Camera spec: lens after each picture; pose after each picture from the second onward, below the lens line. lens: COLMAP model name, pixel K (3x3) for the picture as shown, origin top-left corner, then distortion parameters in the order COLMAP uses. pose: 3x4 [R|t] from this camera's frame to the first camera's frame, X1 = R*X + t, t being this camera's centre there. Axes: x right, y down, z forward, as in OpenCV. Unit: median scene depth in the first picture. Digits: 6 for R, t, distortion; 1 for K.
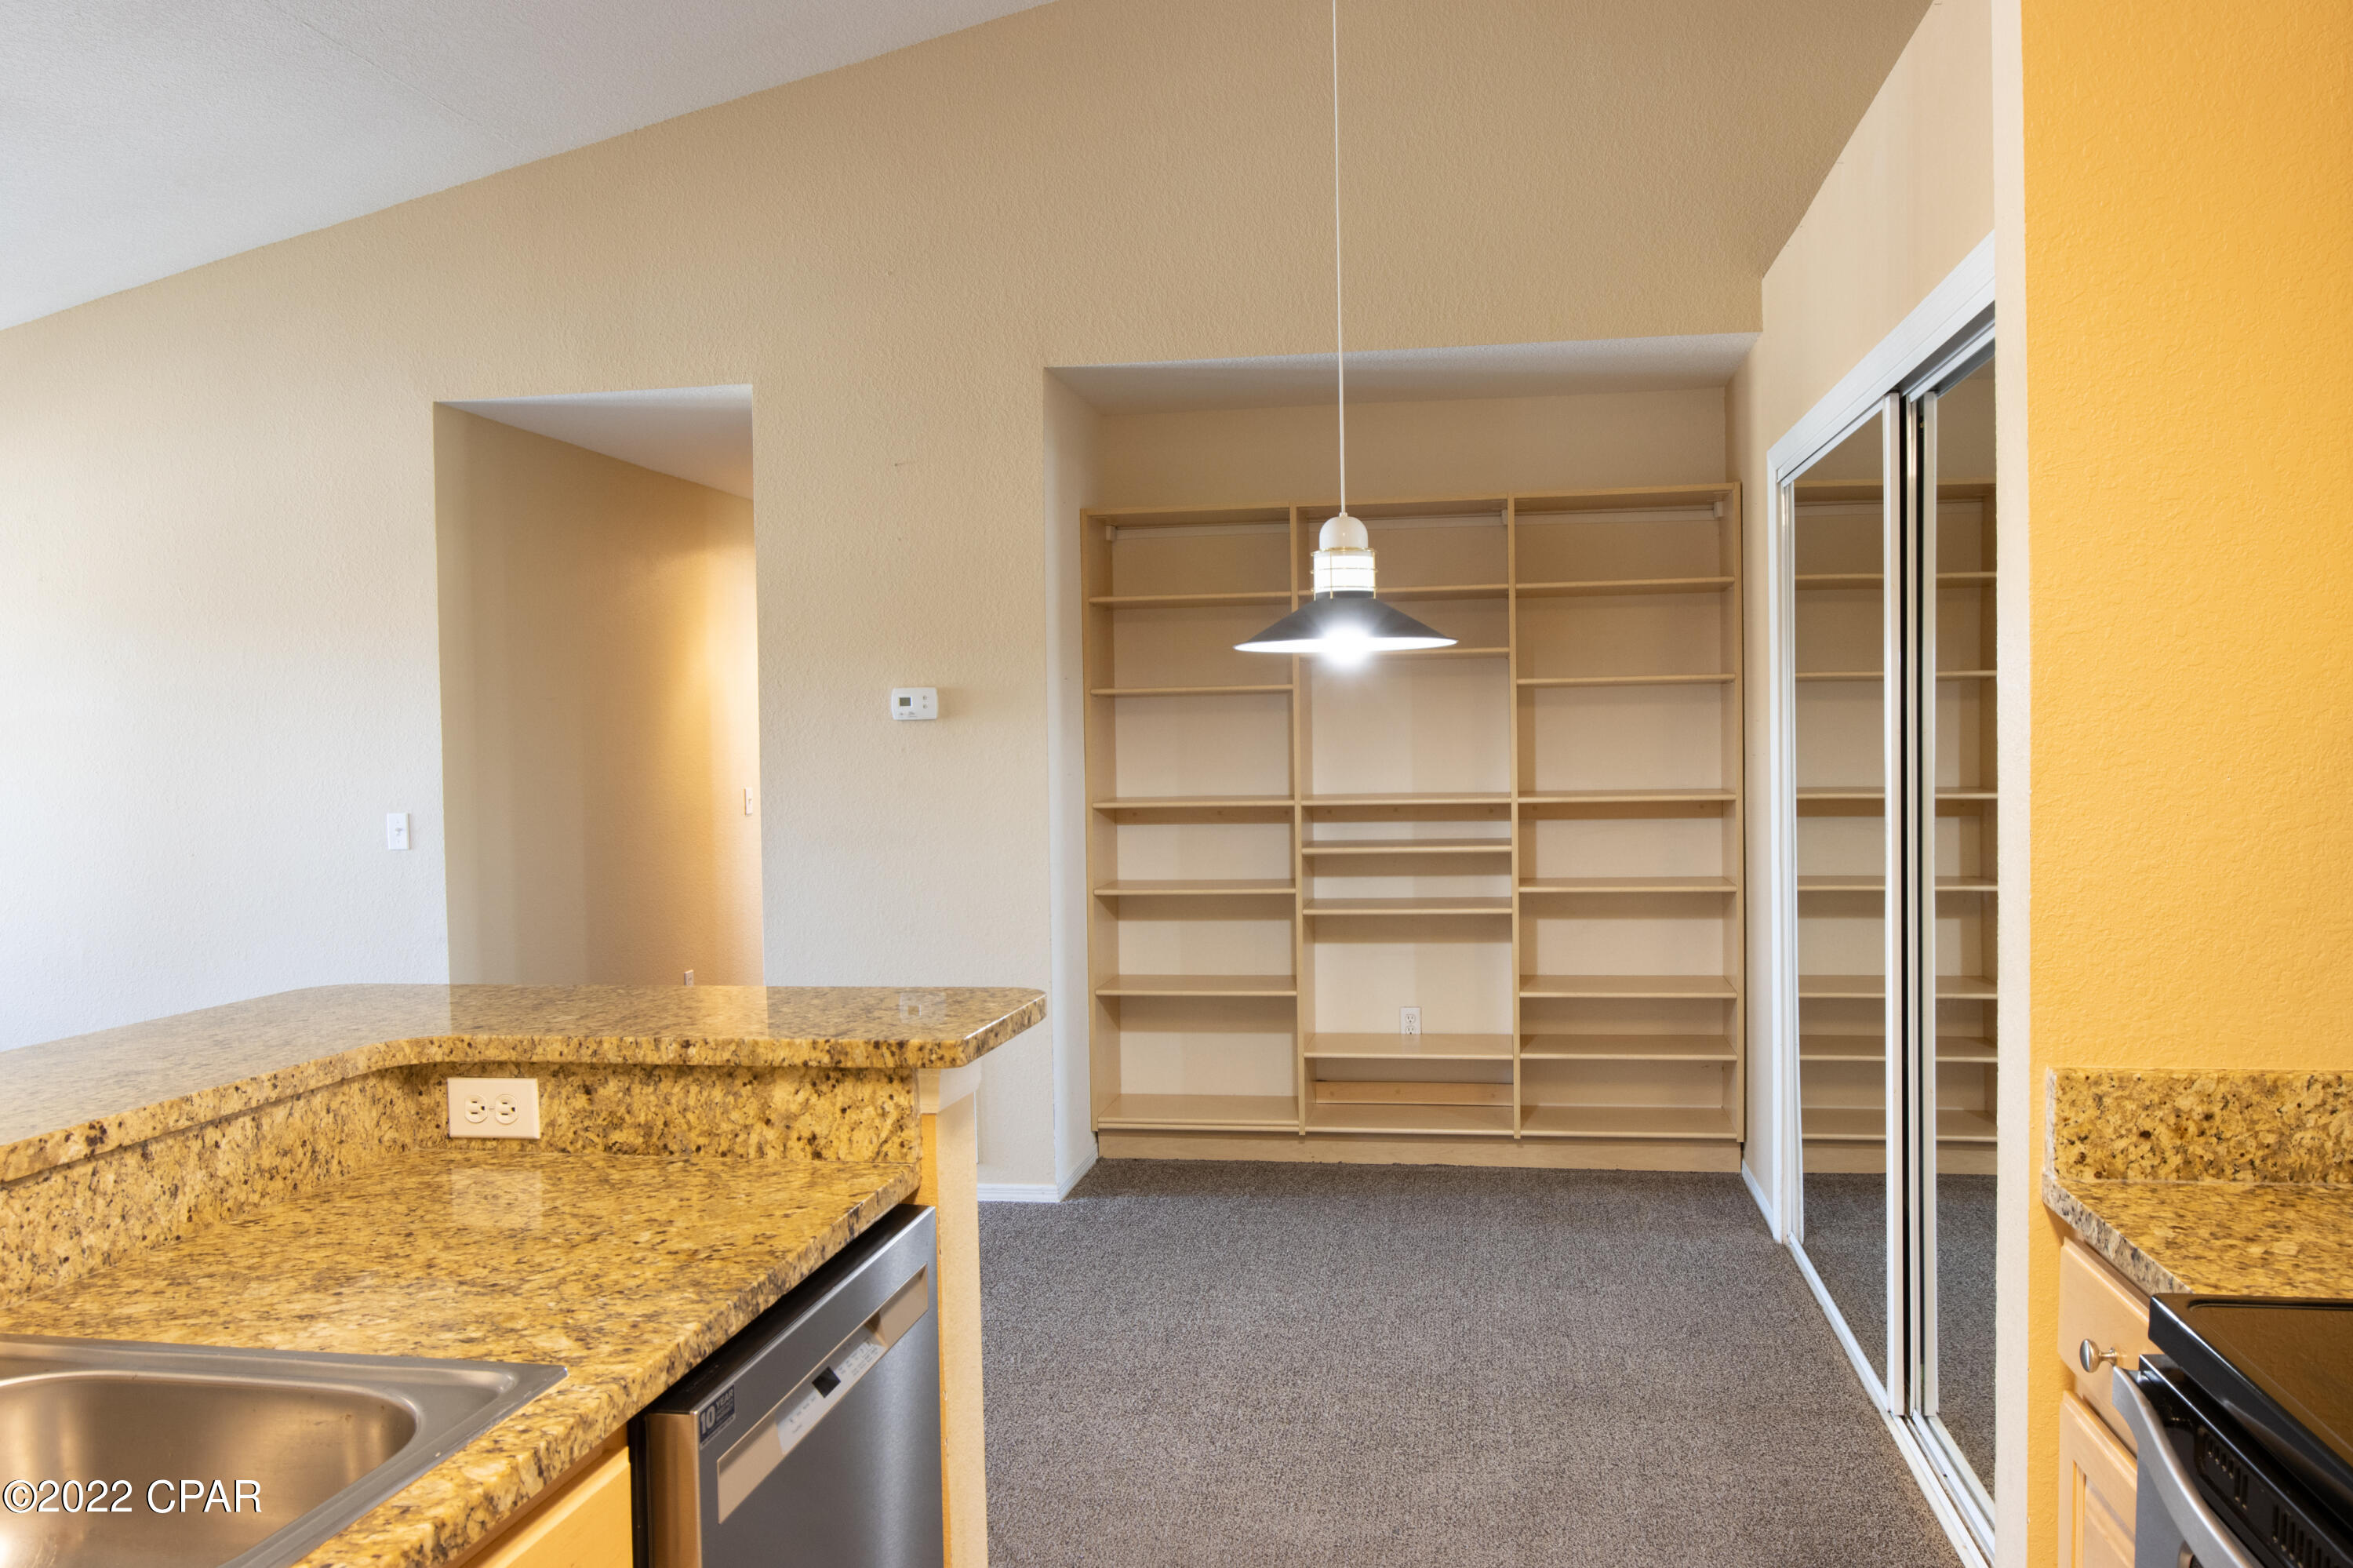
lens RADIAL K [[1724.0, 0, 1176.5], [0, 1724.0, 784.0], [0, 0, 1]] dist [-0.021412, -0.004326]
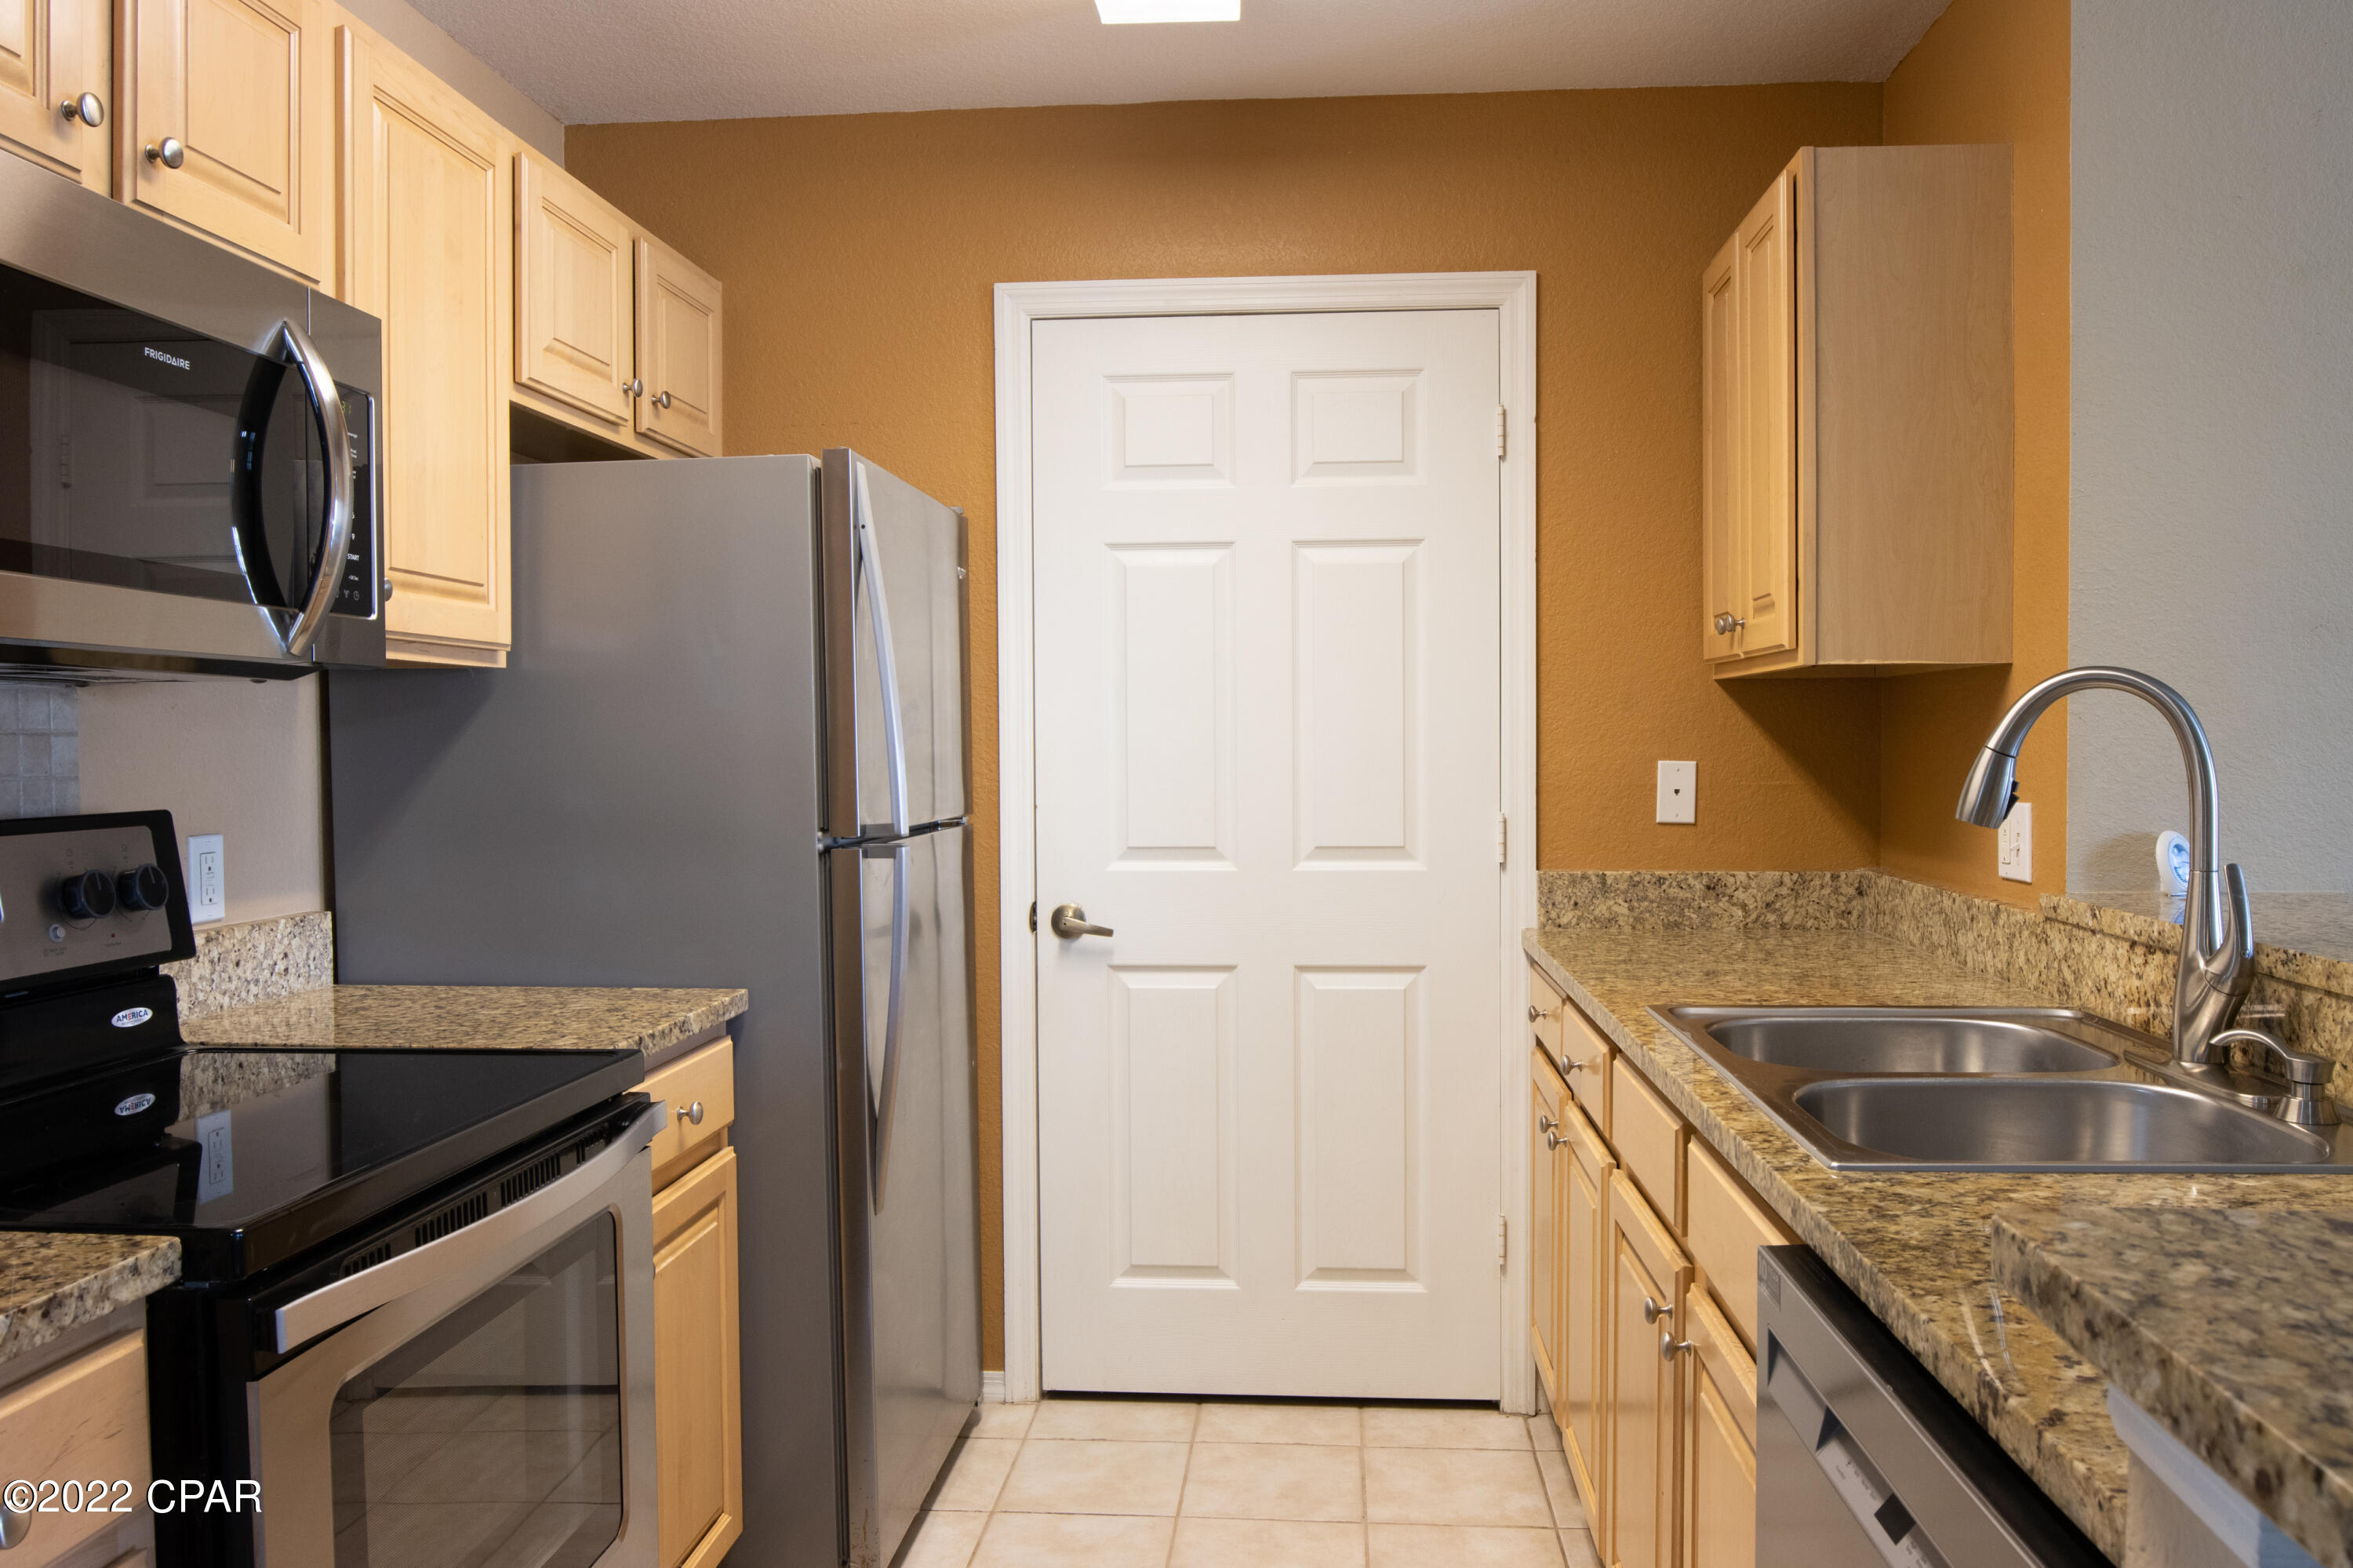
lens RADIAL K [[1756.4, 0, 1200.9], [0, 1756.4, 789.0], [0, 0, 1]] dist [-0.021345, -0.004253]
pose [[-0.994449, 0.025107, -0.102180, 0.040160], [0.018919, 0.997953, 0.061088, 0.005083], [0.103504, 0.058816, -0.992888, 0.511801]]
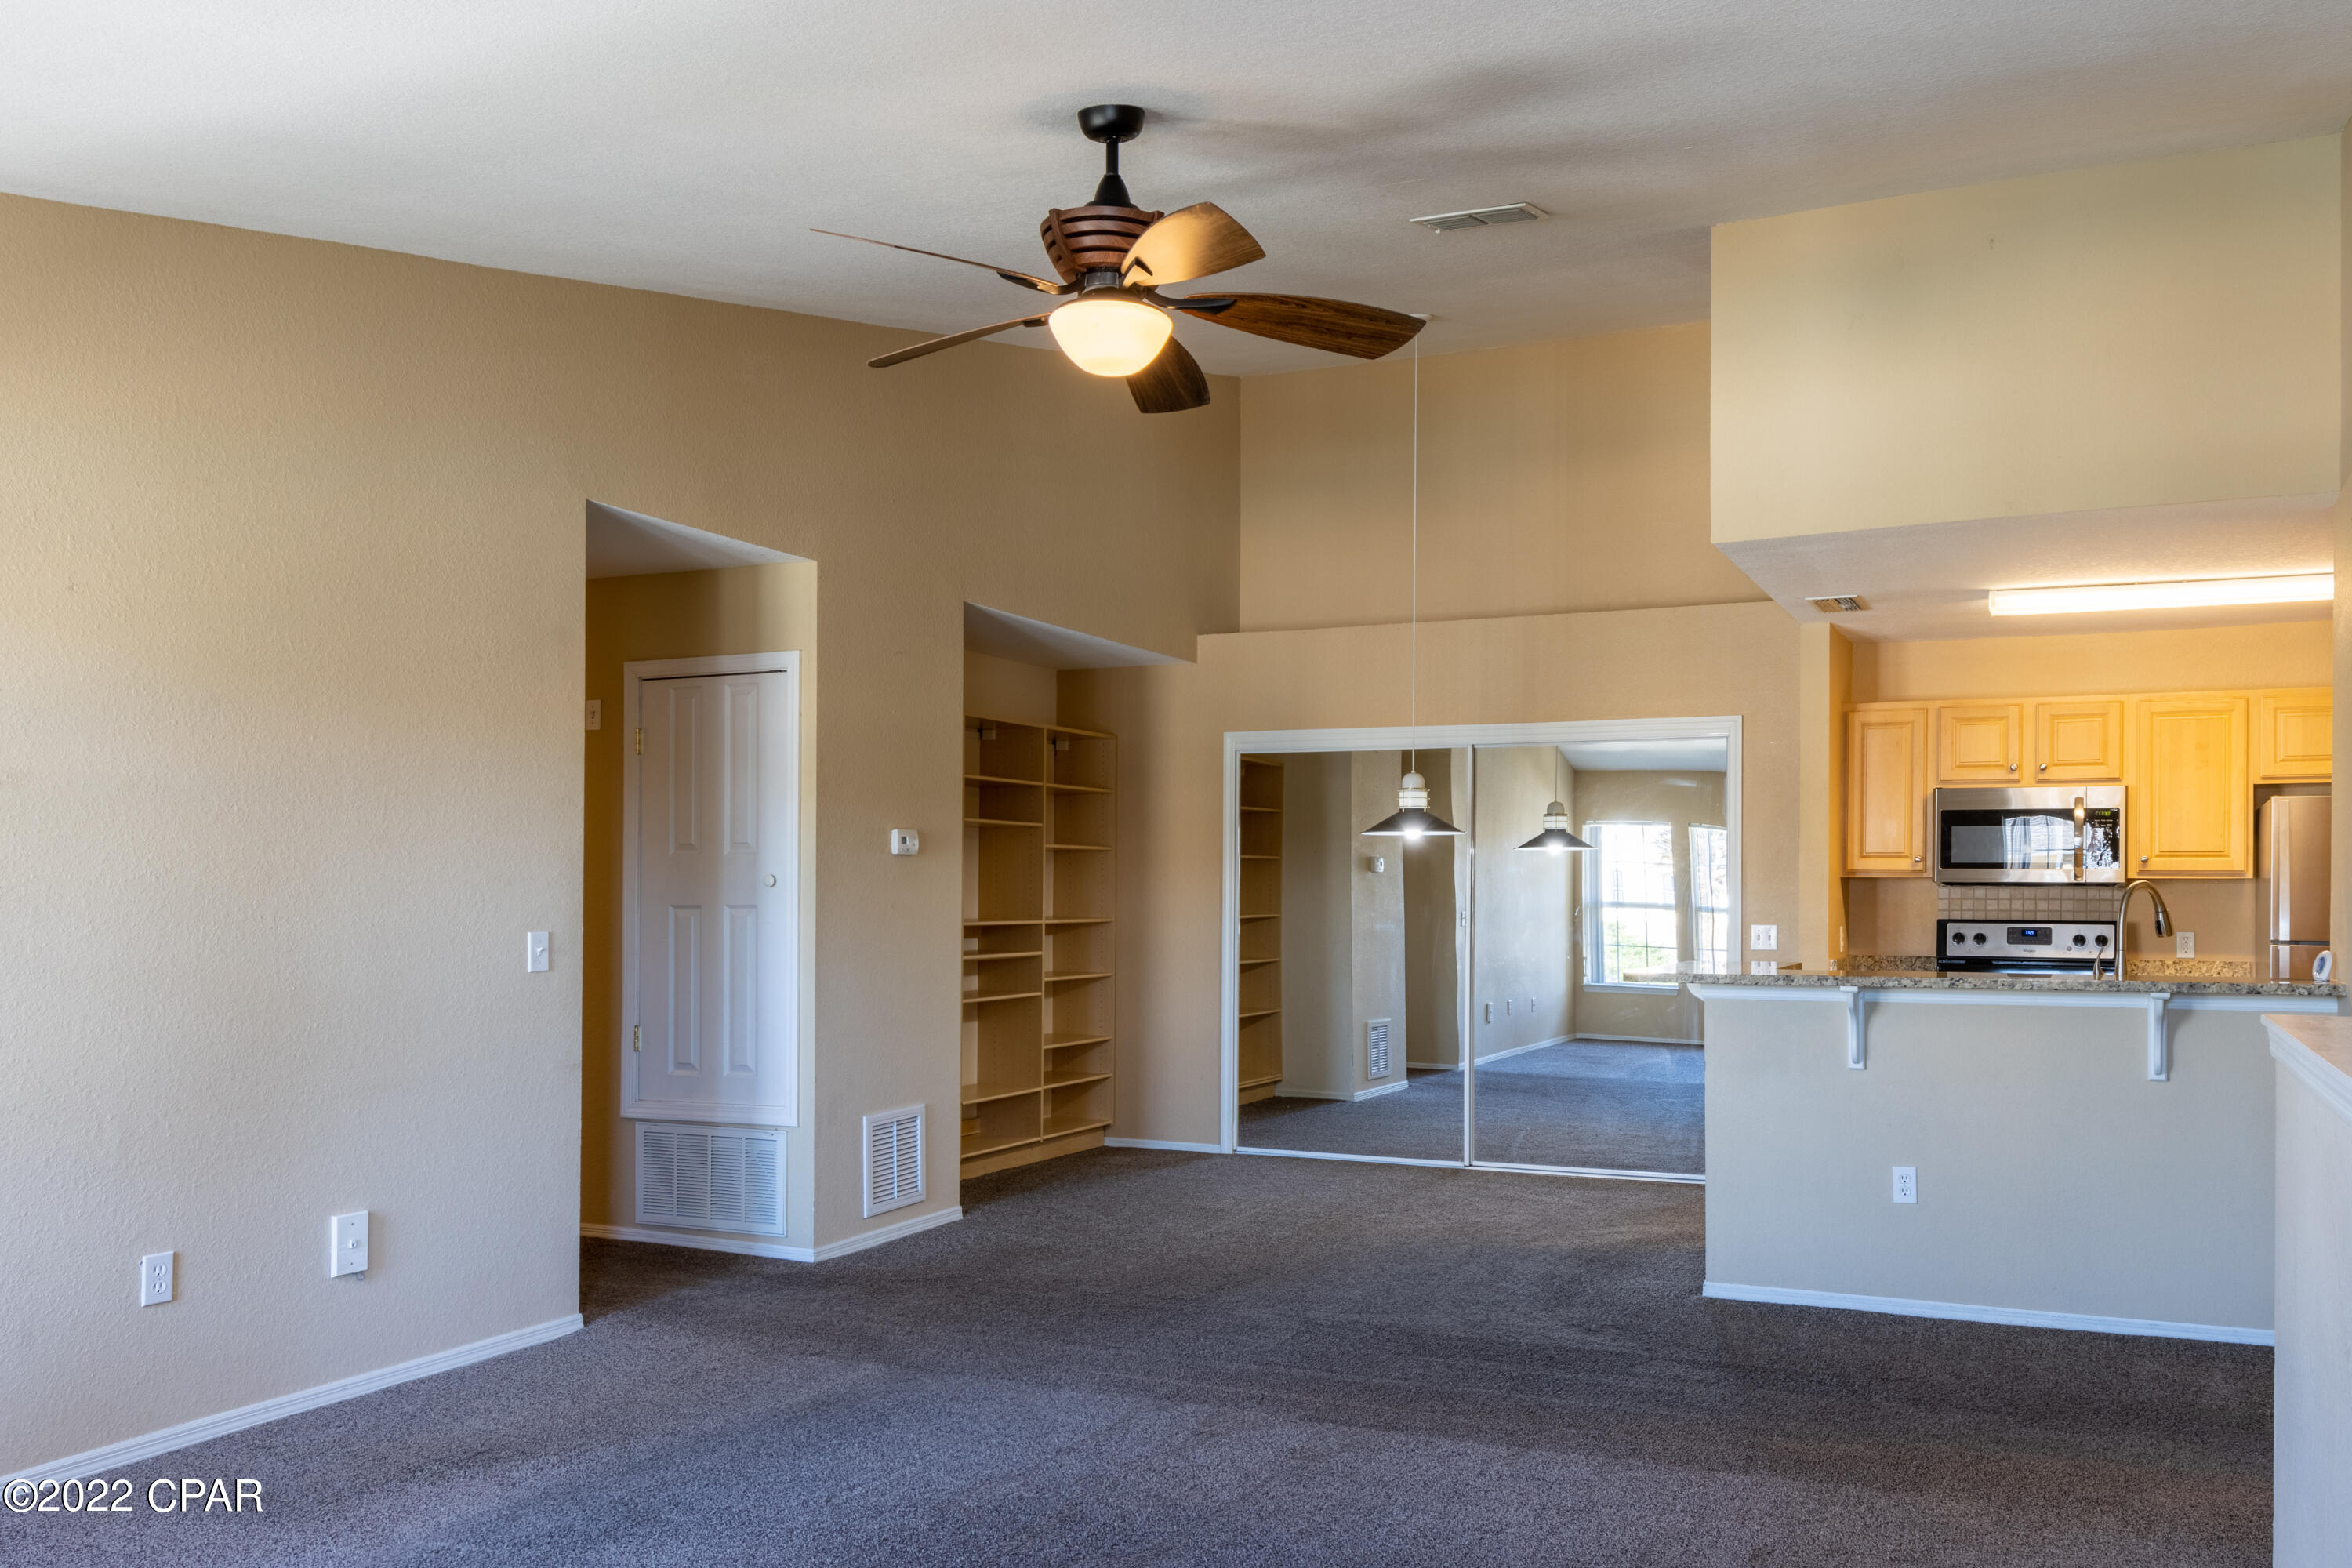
lens RADIAL K [[1788.2, 0, 1297.6], [0, 1788.2, 890.5], [0, 0, 1]] dist [0.005607, 0.001927]
pose [[0.240486, 0.021833, 0.970407, -1.360225], [0.019901, 0.999426, -0.027418, 0.030921], [-0.970449, 0.025905, 0.239913, 0.403876]]
